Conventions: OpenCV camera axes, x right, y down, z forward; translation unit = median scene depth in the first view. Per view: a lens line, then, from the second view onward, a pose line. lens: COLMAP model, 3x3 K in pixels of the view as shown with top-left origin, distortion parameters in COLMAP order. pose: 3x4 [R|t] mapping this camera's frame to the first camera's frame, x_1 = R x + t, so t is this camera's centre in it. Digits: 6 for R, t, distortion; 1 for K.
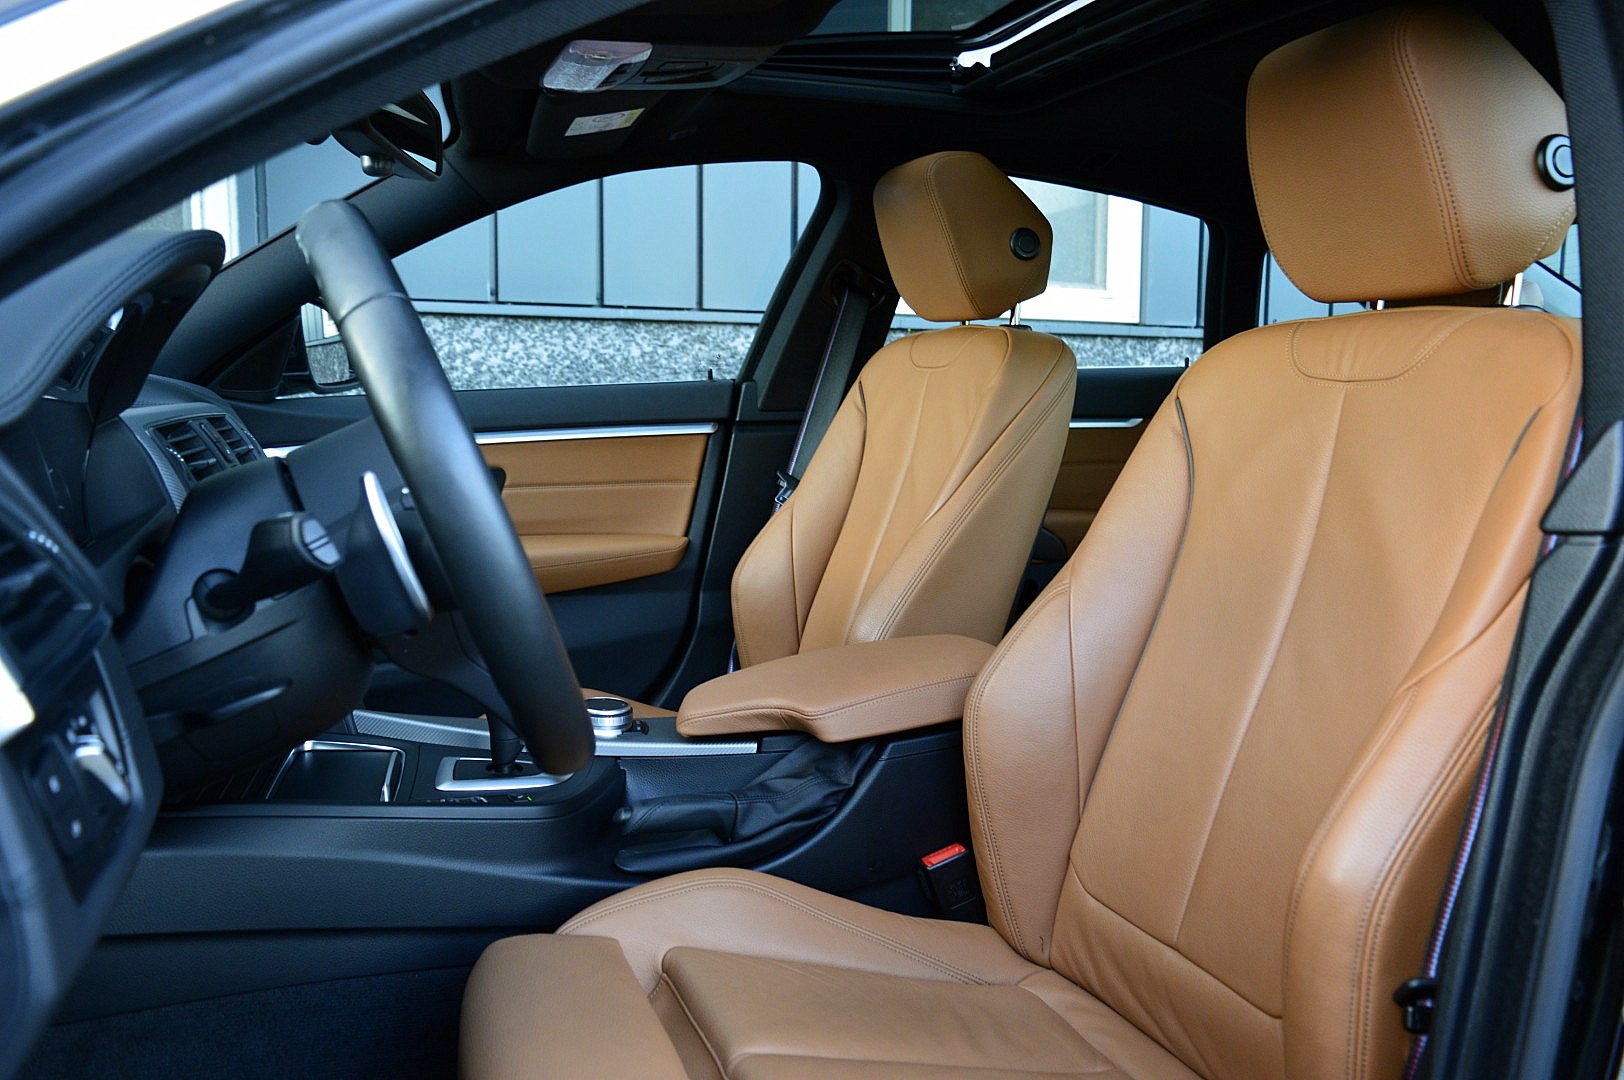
lens RADIAL K [[1290.1, 0, 812.0], [0, 1290.1, 540.0], [0, 0, 1]] dist [-0.010350, -0.001411]
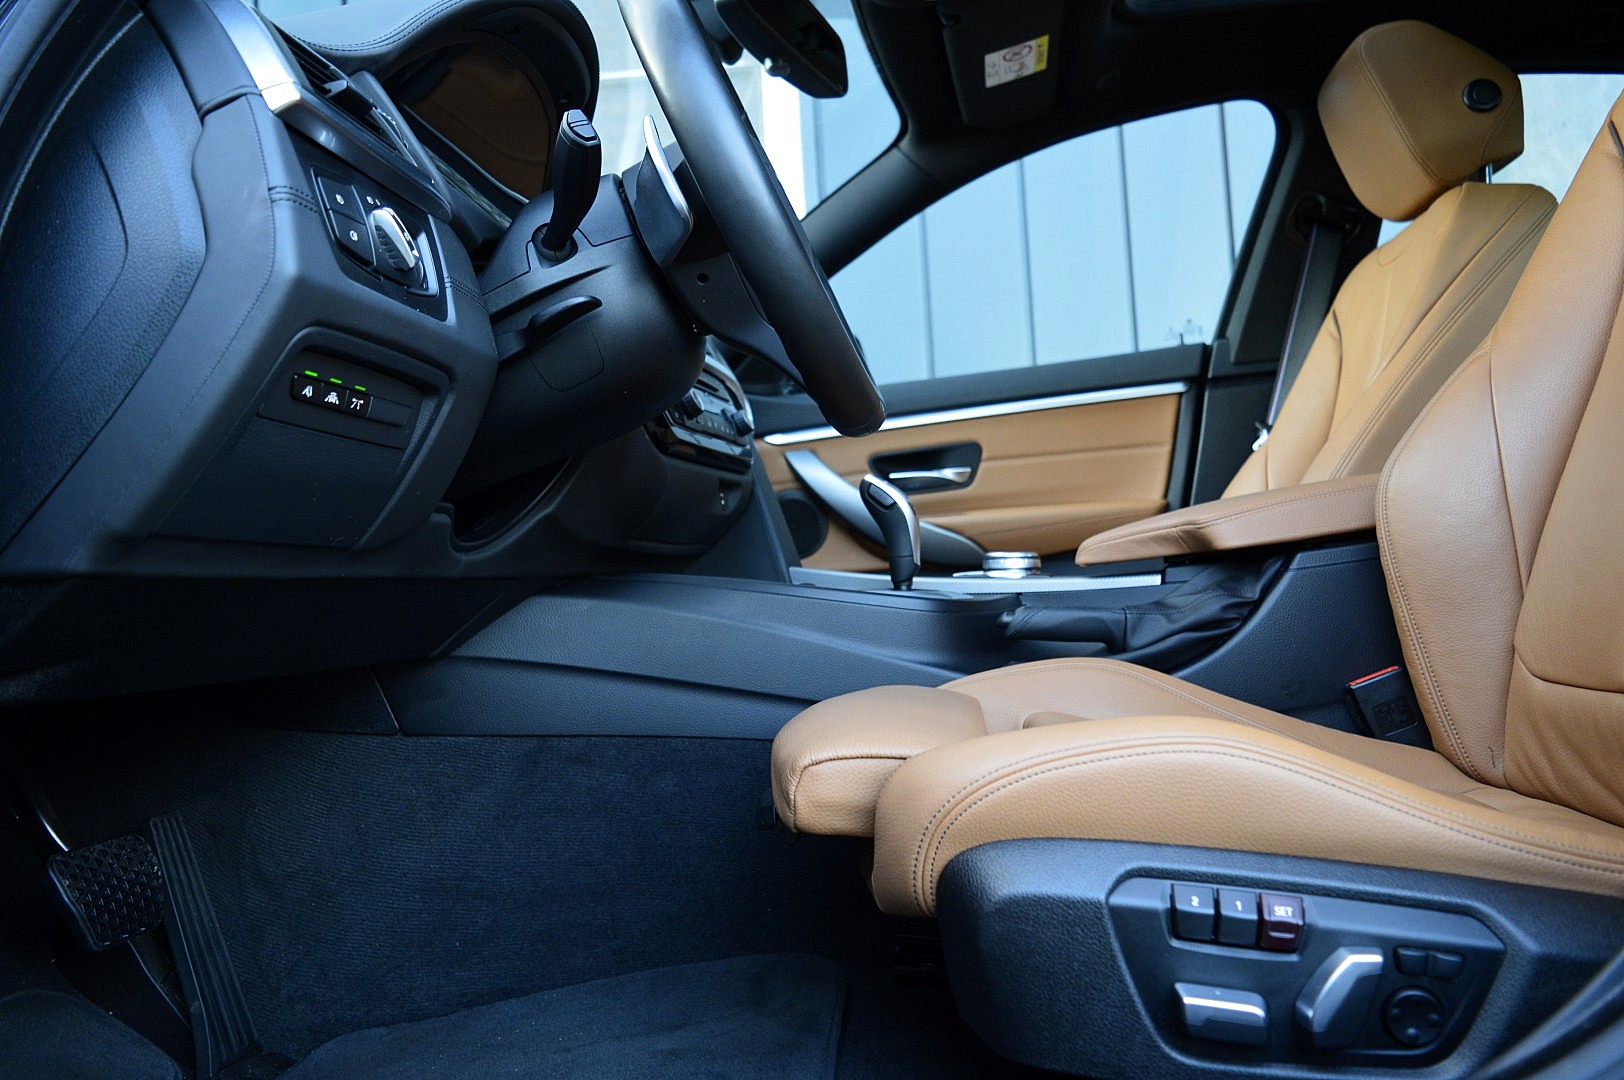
lens RADIAL K [[1290.1, 0, 812.0], [0, 1290.1, 540.0], [0, 0, 1]] dist [-0.010350, -0.001411]
pose [[0.884024, -0.085702, -0.459519, 0.174525], [0.005275, 0.984816, -0.173524, 0.302021], [0.467413, 0.150975, 0.871052, 0.035148]]
